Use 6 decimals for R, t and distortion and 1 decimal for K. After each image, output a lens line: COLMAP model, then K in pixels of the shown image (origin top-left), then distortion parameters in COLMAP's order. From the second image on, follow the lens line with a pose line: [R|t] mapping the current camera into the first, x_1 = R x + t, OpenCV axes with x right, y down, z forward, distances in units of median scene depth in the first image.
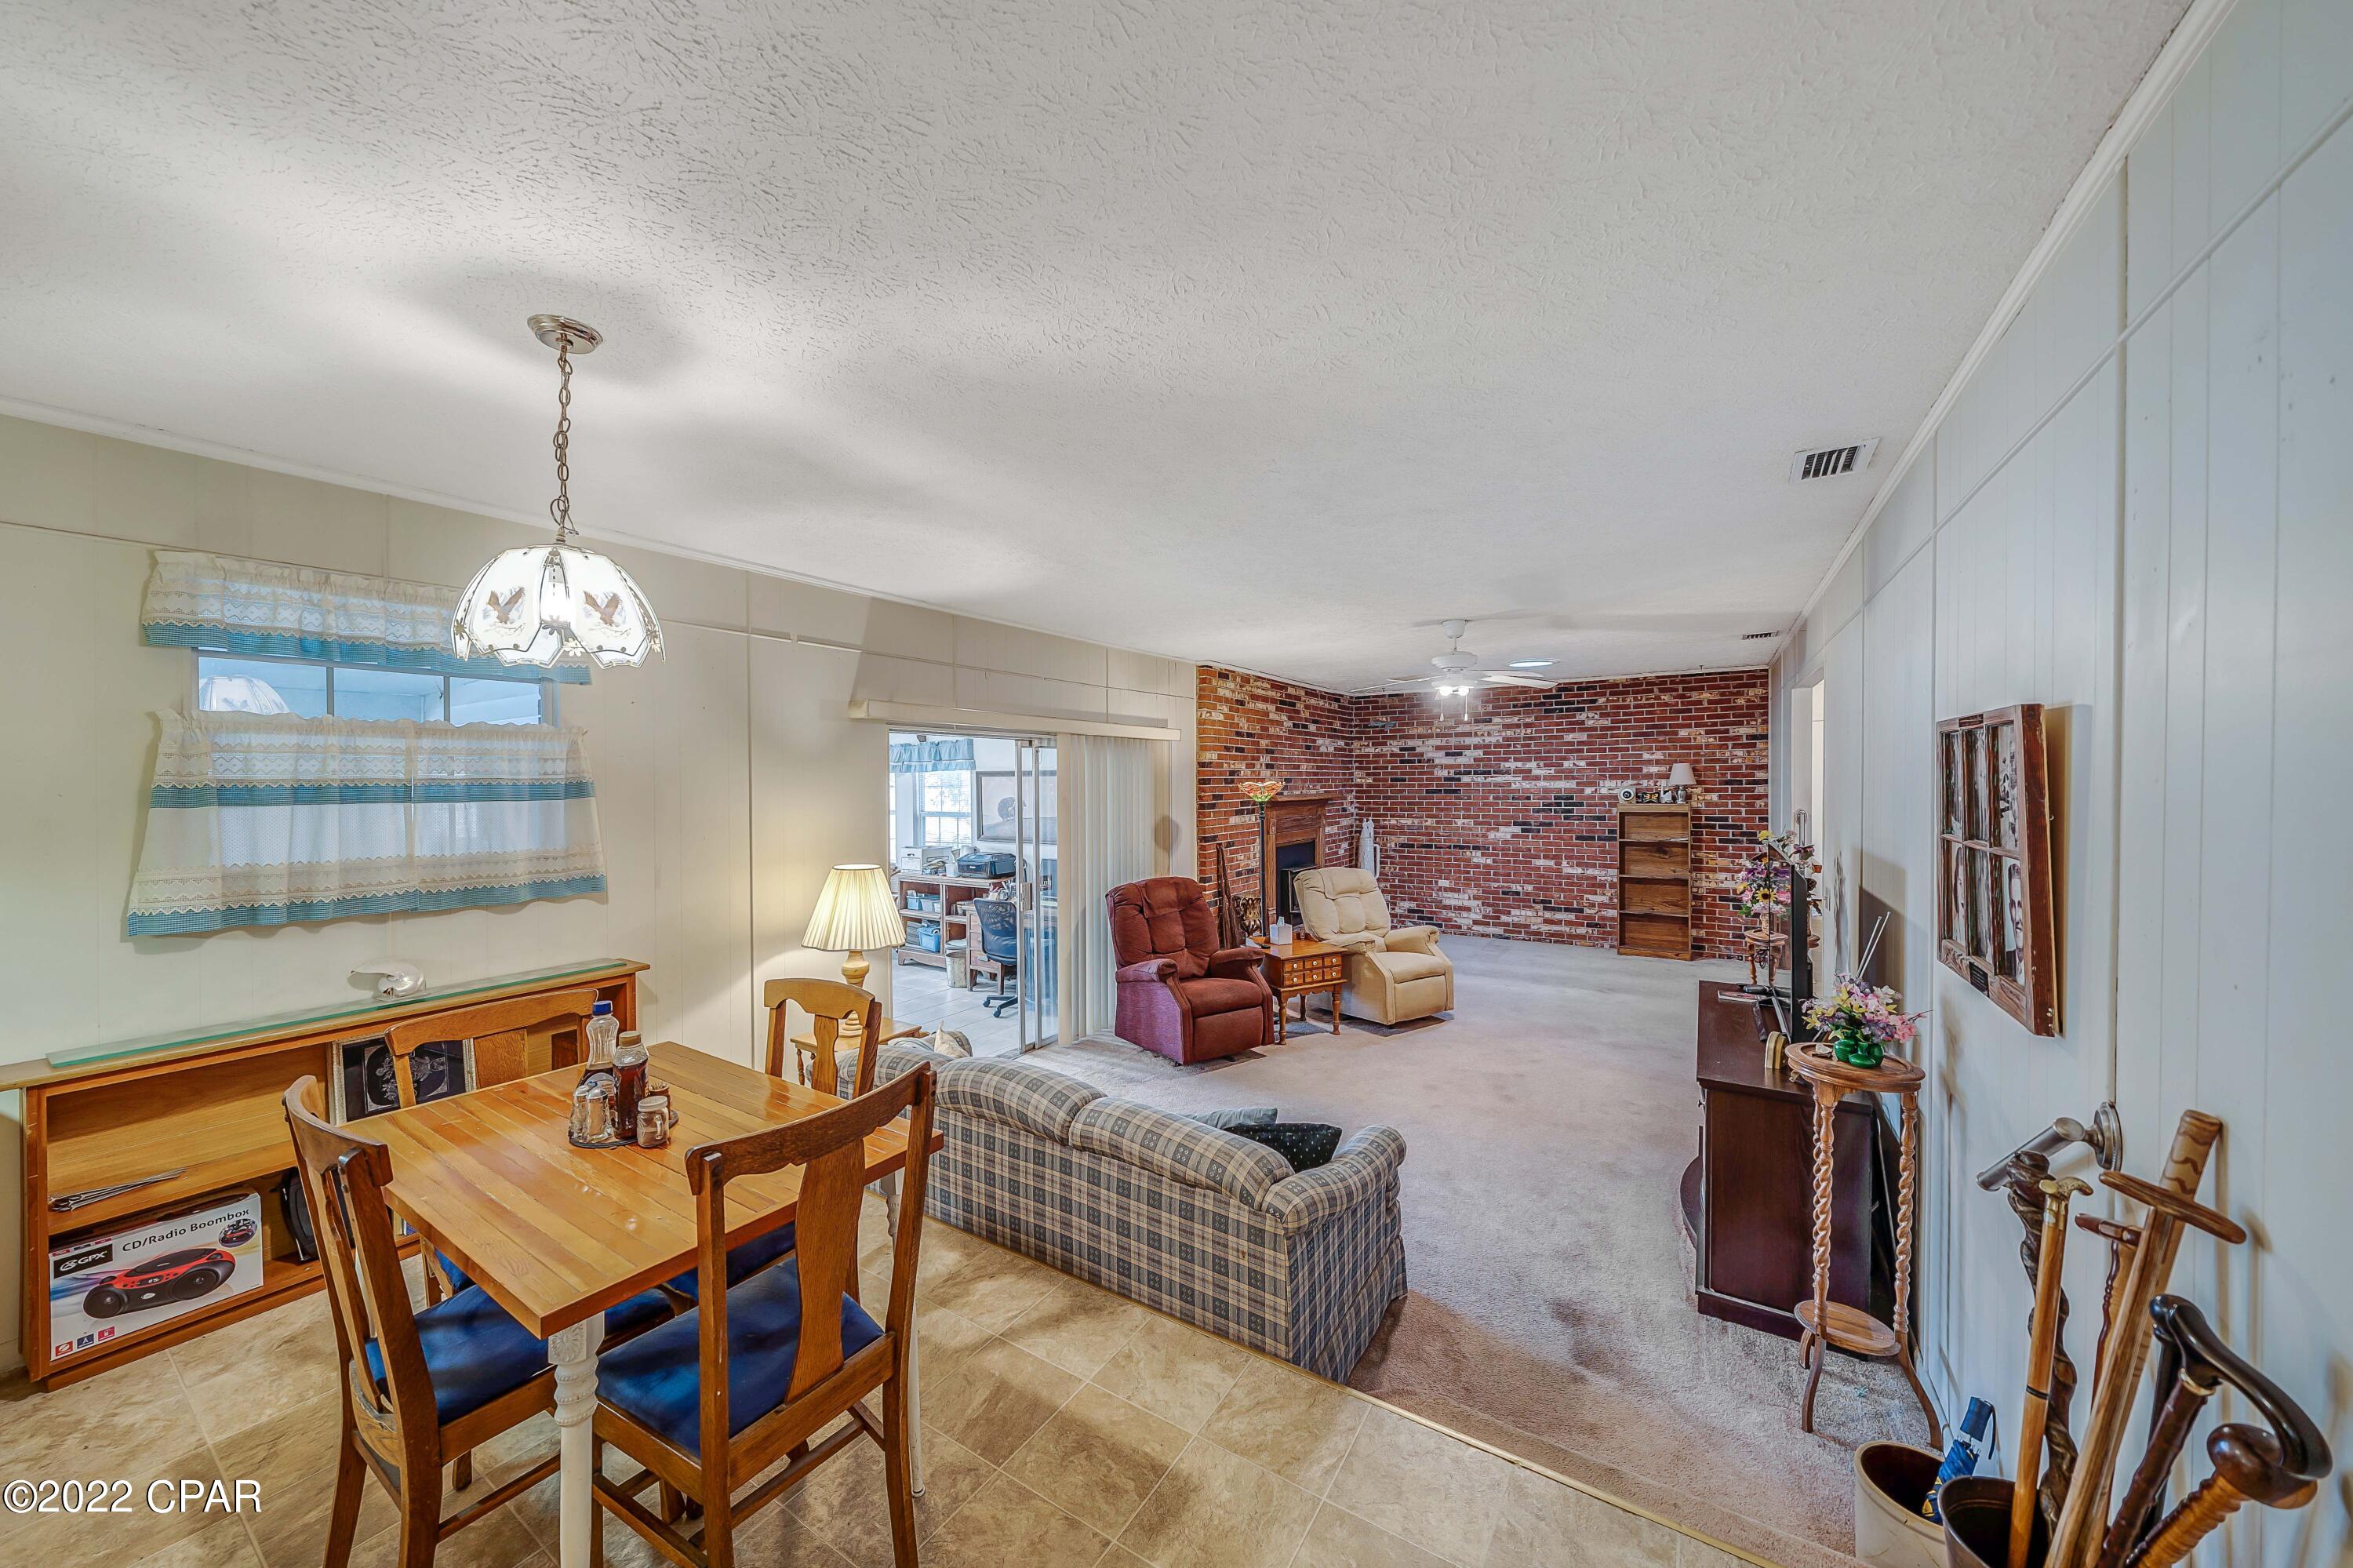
lens RADIAL K [[822.8, 0, 1172.9], [0, 822.8, 781.4], [0, 0, 1]] dist [-0.001818, -0.000170]
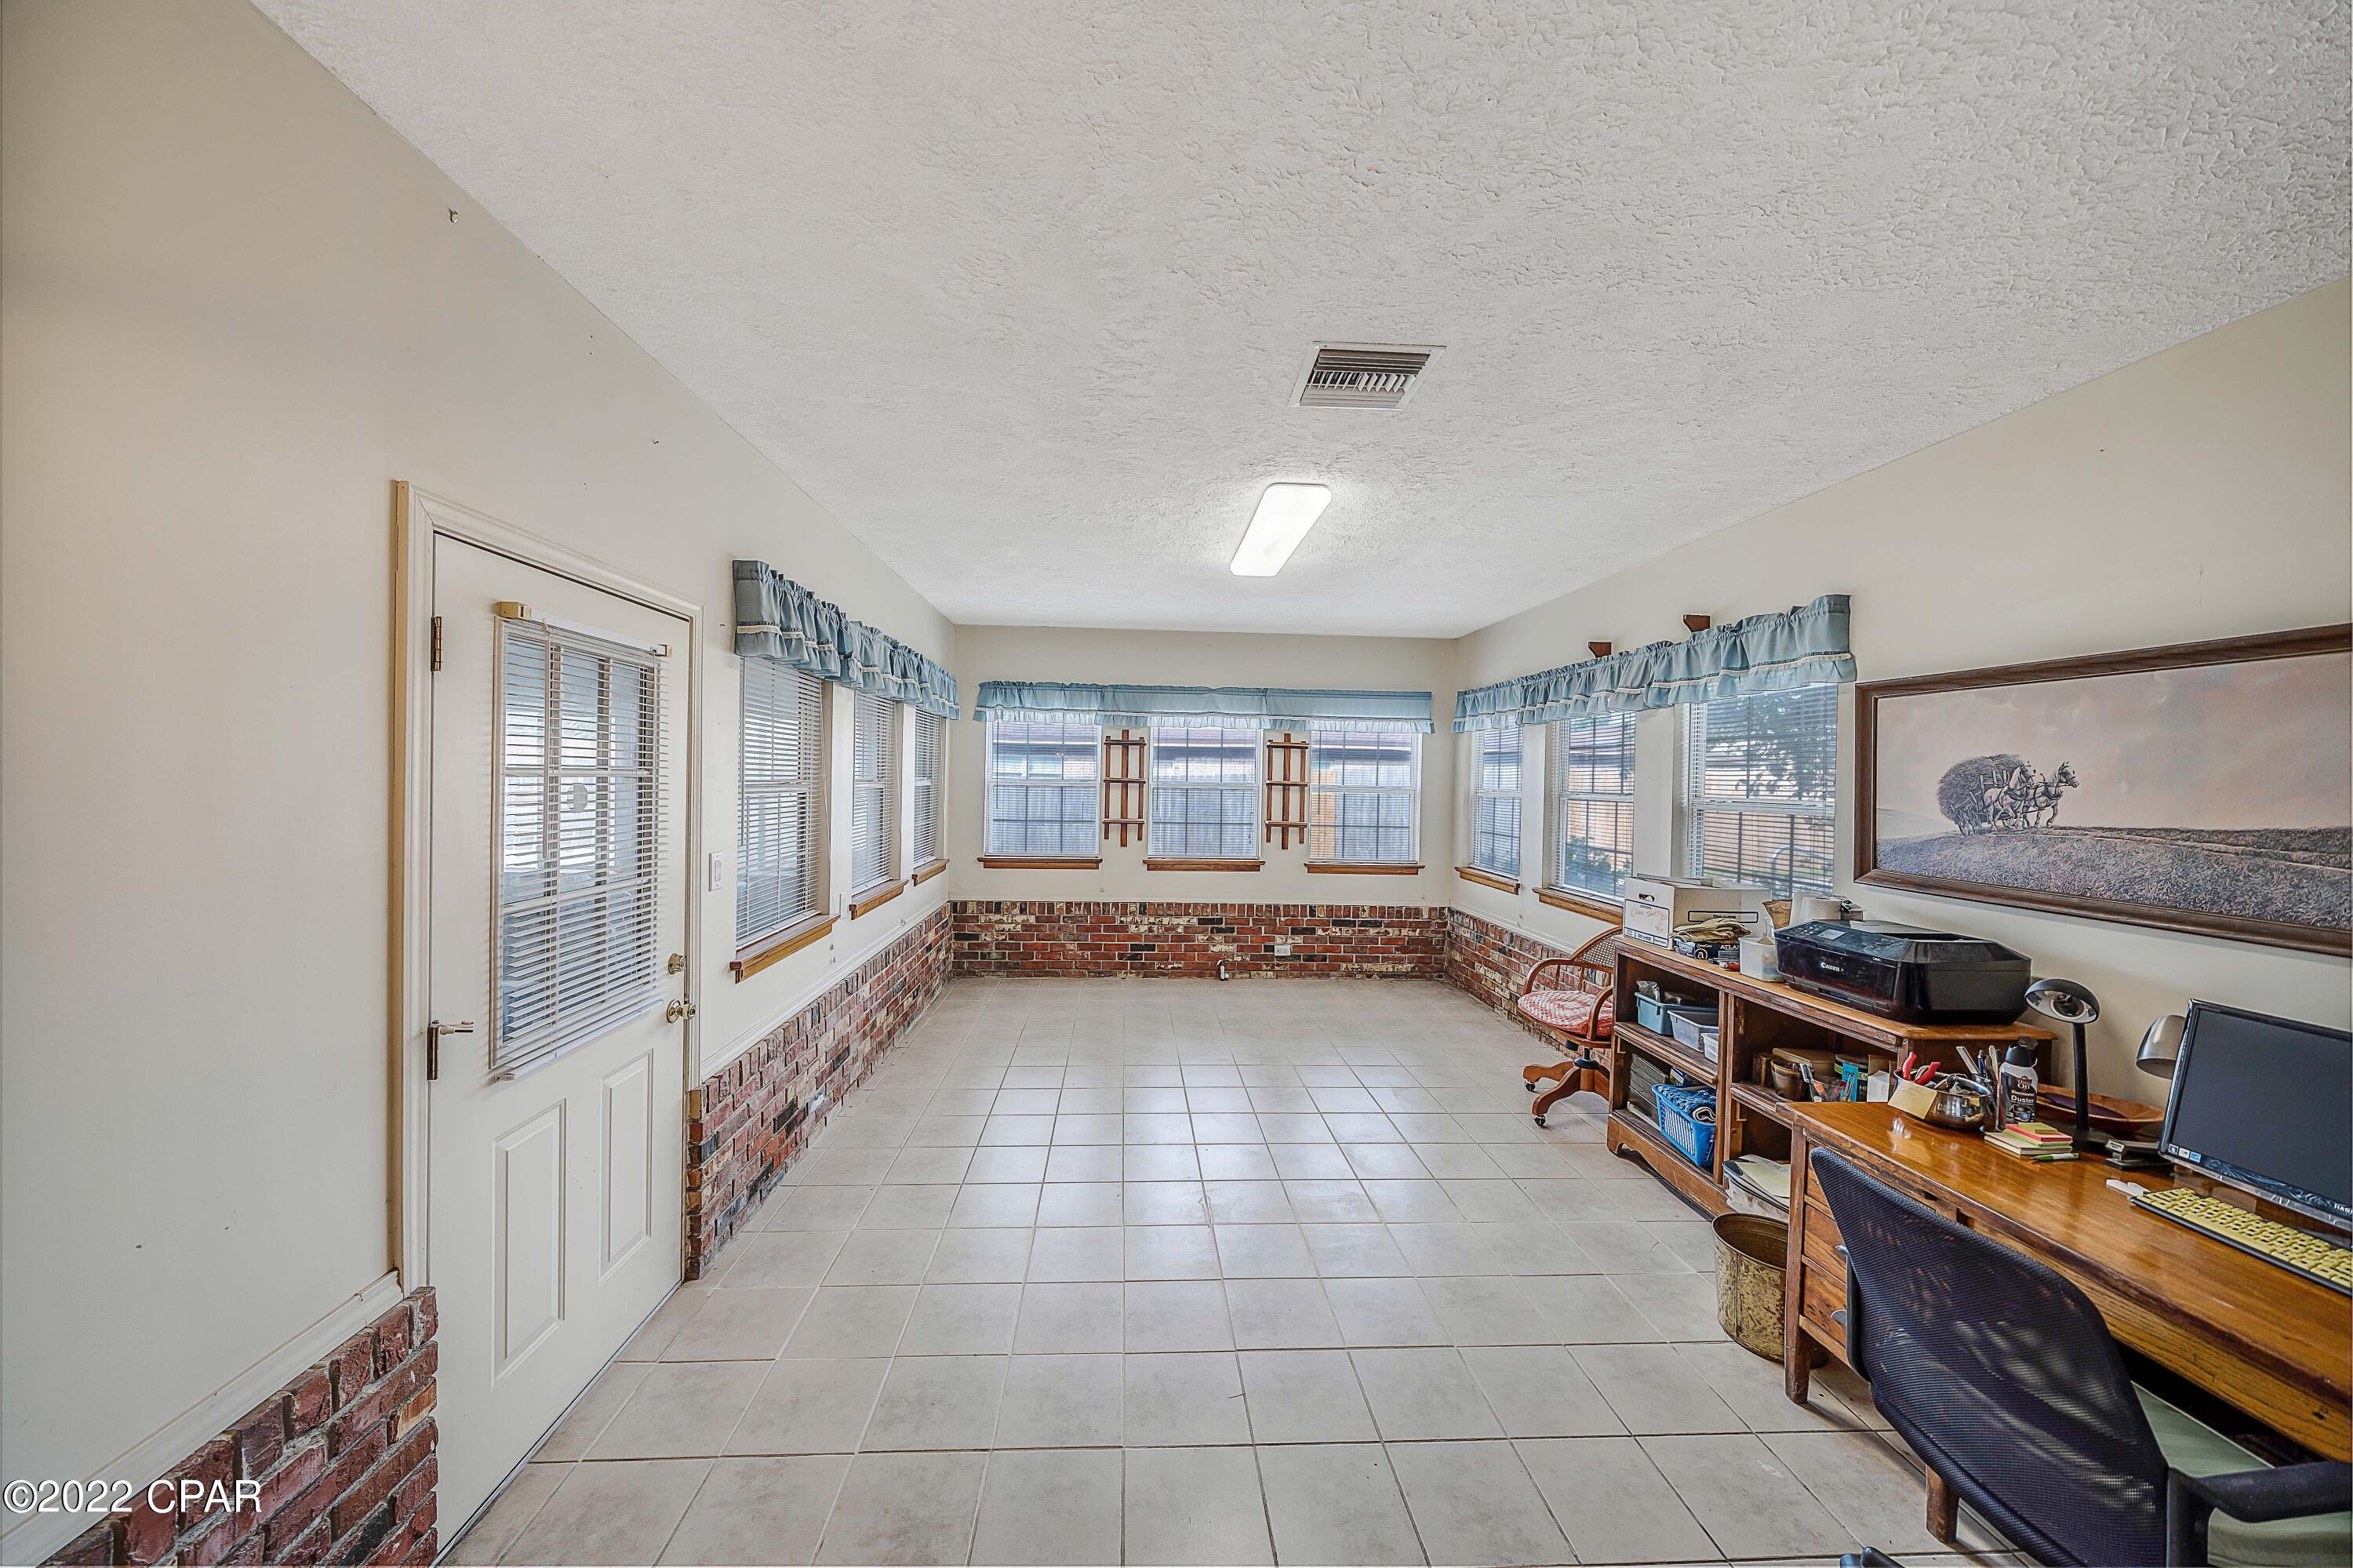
lens RADIAL K [[805.0, 0, 1171.5], [0, 805.0, 786.3], [0, 0, 1]] dist [-0.004317, -0.000158]
pose [[0.585318, 0.029934, -0.810251, -0.146648], [-0.029528, 0.999442, 0.015593, 0.038062], [0.810266, 0.014798, 0.585875, 0.624195]]
